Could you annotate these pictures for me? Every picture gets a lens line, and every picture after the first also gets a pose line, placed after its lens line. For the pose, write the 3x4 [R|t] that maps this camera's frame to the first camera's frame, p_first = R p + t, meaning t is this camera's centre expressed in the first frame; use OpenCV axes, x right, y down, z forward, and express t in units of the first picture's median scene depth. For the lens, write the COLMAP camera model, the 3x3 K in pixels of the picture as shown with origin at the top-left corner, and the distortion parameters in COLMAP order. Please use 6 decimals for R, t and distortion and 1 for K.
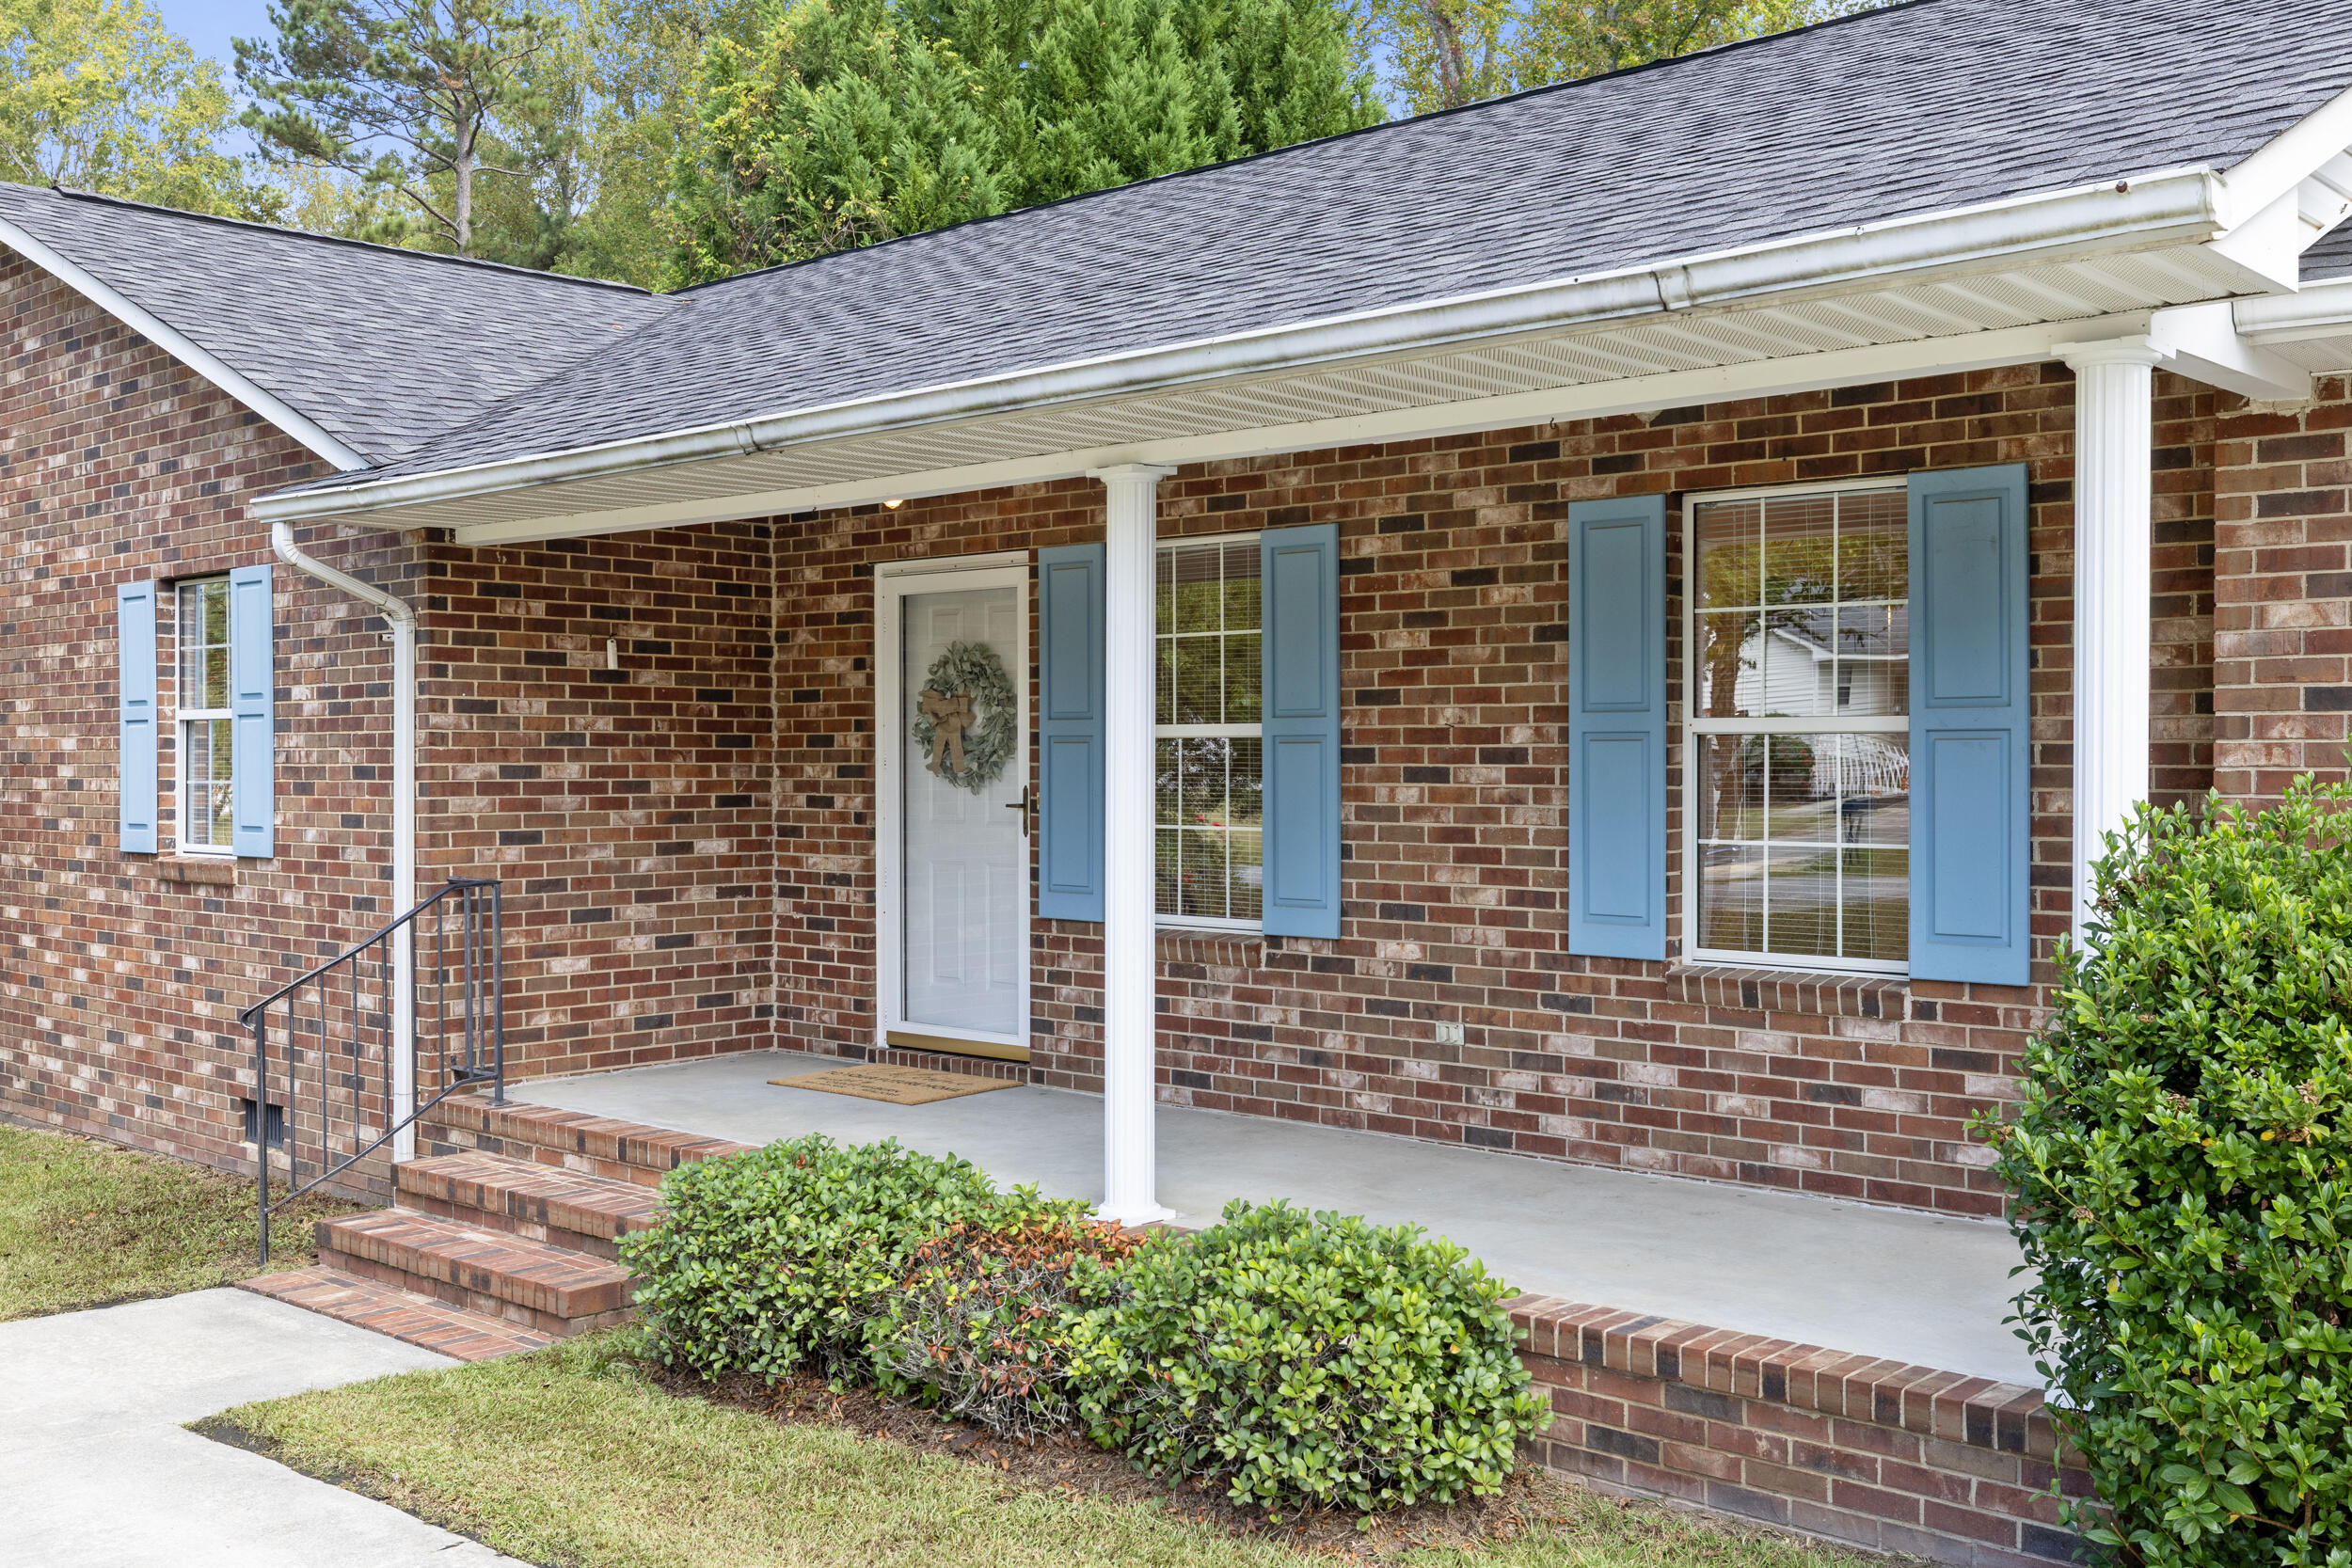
lens RADIAL K [[2319.2, 0, 1176.2], [0, 2319.2, 784.3], [0, 0, 1]] dist [-0.001434, 0.000000]
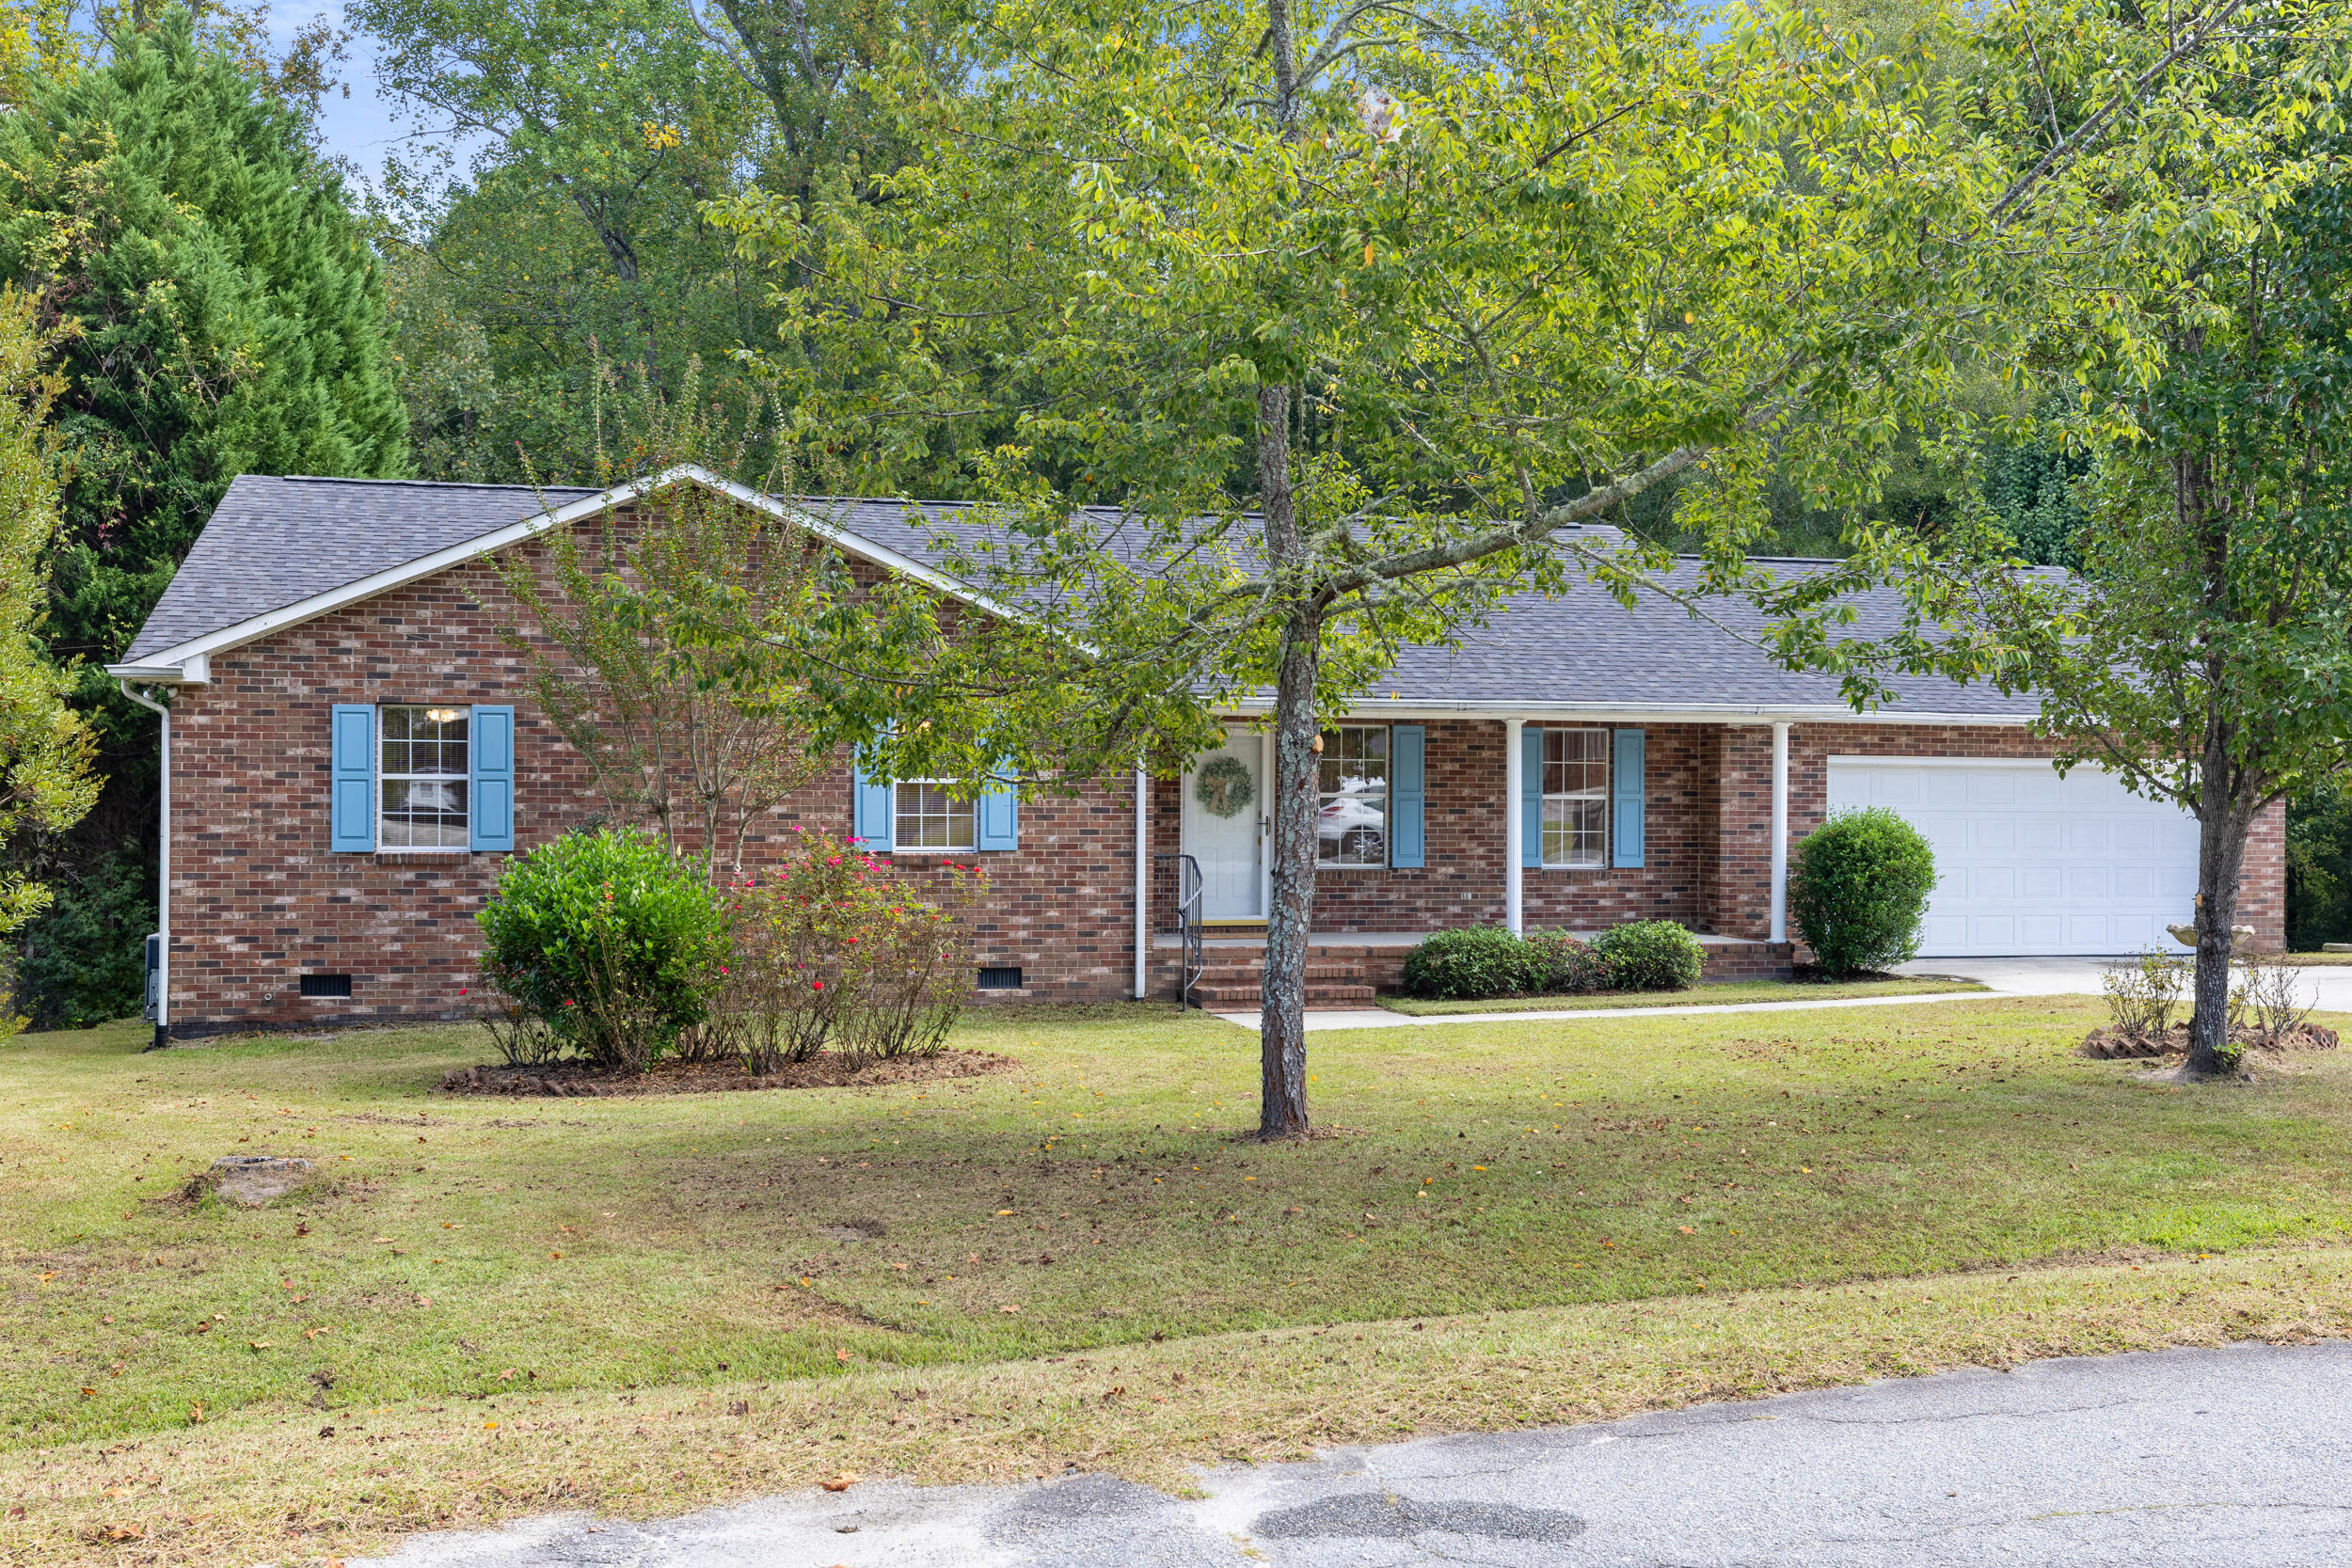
lens RADIAL K [[2319.2, 0, 1176.3], [0, 2319.2, 786.1], [0, 0, 1]] dist [-0.001434, 0.000000]
pose [[0.534852, 0.005186, 0.844930, -2.671804], [-0.000175, 0.999982, -0.006027, -0.018983], [-0.844946, 0.003076, 0.534843, -0.311752]]
